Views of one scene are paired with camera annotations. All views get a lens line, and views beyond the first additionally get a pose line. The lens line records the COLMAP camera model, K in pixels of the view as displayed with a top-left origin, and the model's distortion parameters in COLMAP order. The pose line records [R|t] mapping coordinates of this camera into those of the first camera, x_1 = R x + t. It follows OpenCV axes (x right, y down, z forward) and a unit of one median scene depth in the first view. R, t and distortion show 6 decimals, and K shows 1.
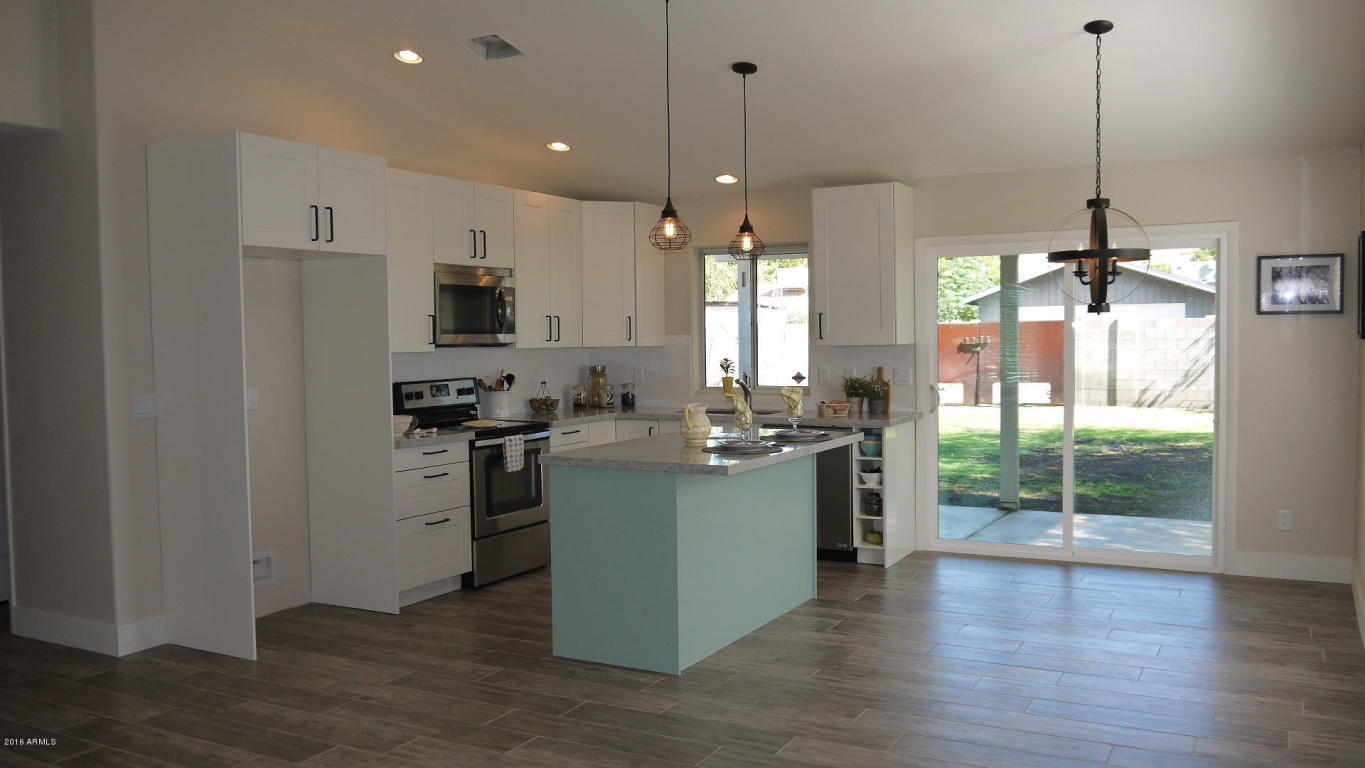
lens RADIAL K [[1143.5, 0, 682.2], [0, 1143.5, 381.6], [0, 0, 1]] dist [-0.026372, 0.011266]
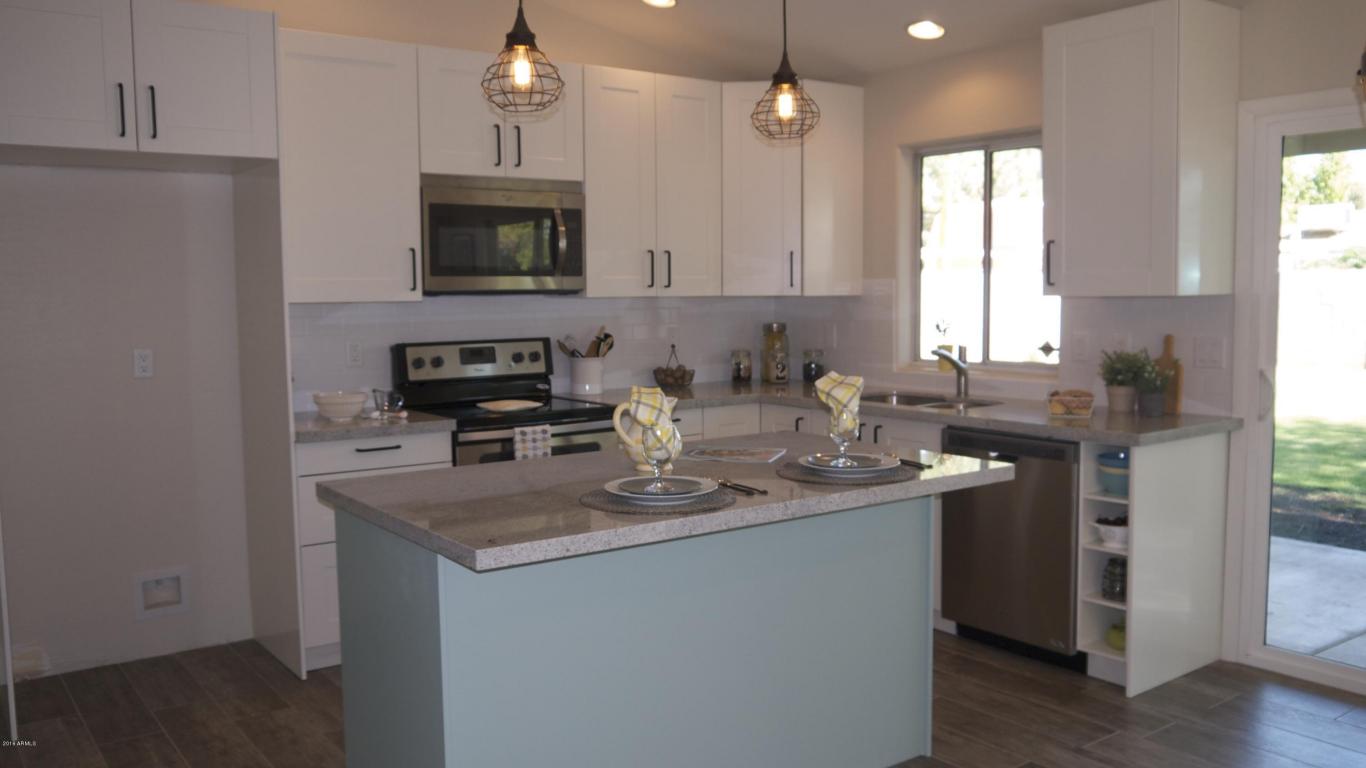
lens RADIAL K [[1144.4, 0, 677.8], [0, 1144.4, 380.6], [0, 0, 1]] dist [-0.026372, 0.011266]
pose [[0.904070, 0.037936, -0.425698, 0.207082], [-0.019275, 0.998658, 0.048060, -0.013336], [0.426950, -0.035245, 0.903588, 0.403519]]
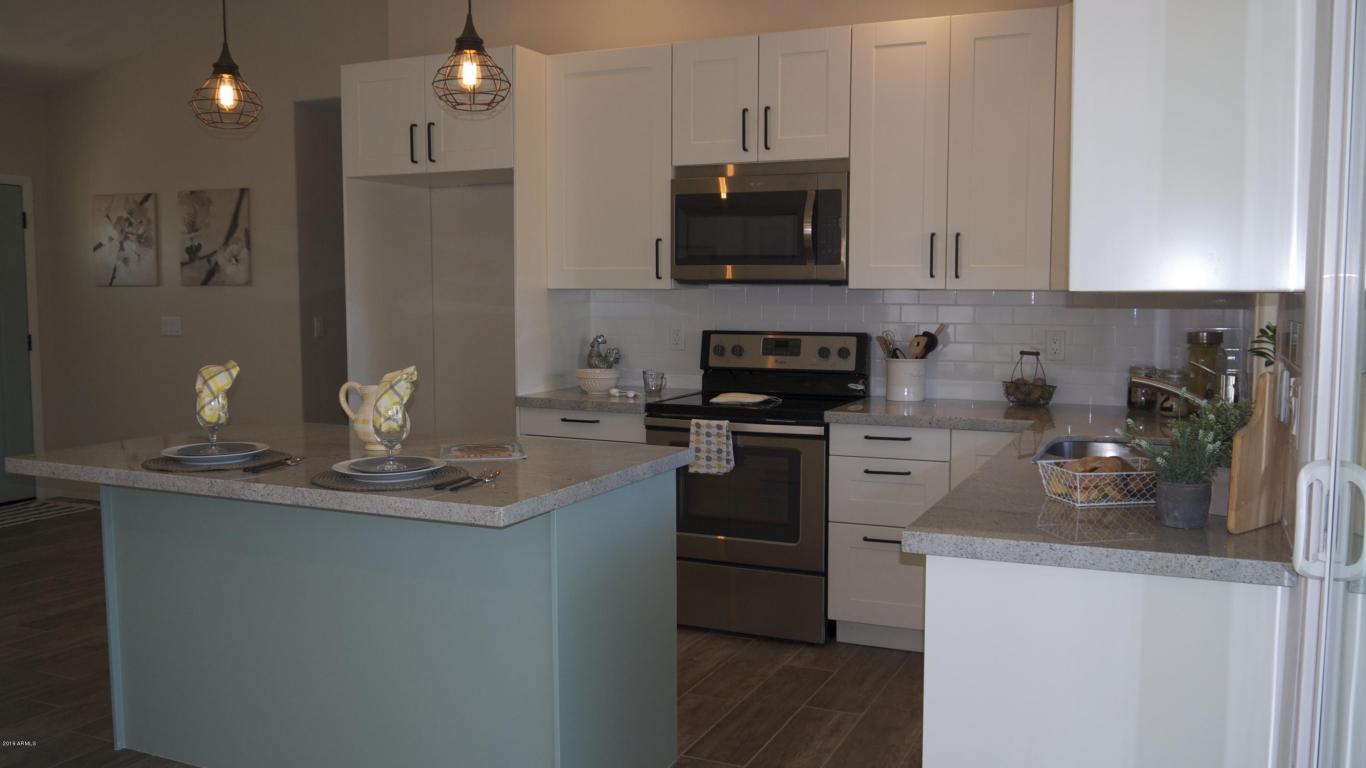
lens RADIAL K [[1144.4, 0, 677.6], [0, 1144.4, 395.3], [0, 0, 1]] dist [-0.026372, 0.011266]
pose [[0.071596, 0.108184, -0.991549, 0.477374], [-0.044821, 0.993445, 0.105155, -0.033471], [0.996426, 0.036914, 0.075976, 0.883859]]
